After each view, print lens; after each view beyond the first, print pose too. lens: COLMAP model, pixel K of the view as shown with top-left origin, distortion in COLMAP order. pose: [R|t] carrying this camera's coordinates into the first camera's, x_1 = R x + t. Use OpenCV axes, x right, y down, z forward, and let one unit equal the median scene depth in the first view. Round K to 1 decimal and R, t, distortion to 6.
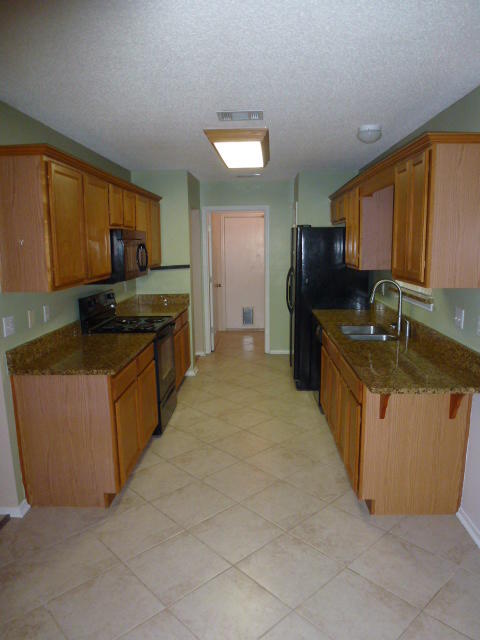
lens RADIAL K [[446.0, 0, 240.0], [0, 446.0, 320.0], [0, 0, 1]] dist [-0.068469, 0.000452]
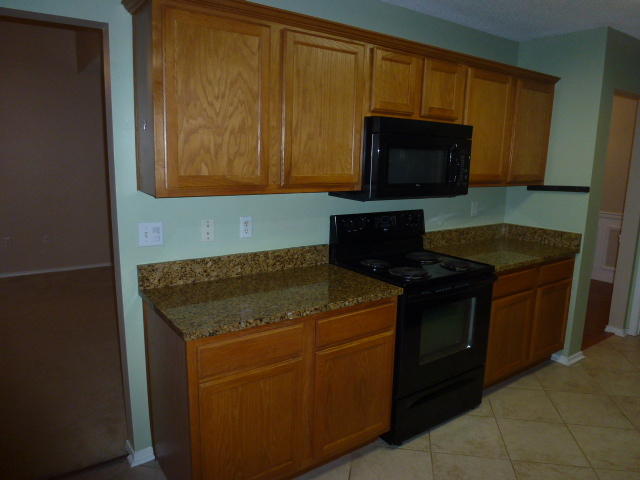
lens RADIAL K [[446.0, 0, 319.6], [0, 446.0, 232.6], [0, 0, 1]] dist [-0.068469, 0.000452]
pose [[0.607569, 0.166761, -0.776563, 0.131840], [-0.165535, 0.982827, 0.081542, -0.051150], [0.776826, 0.079006, 0.624740, 0.353967]]
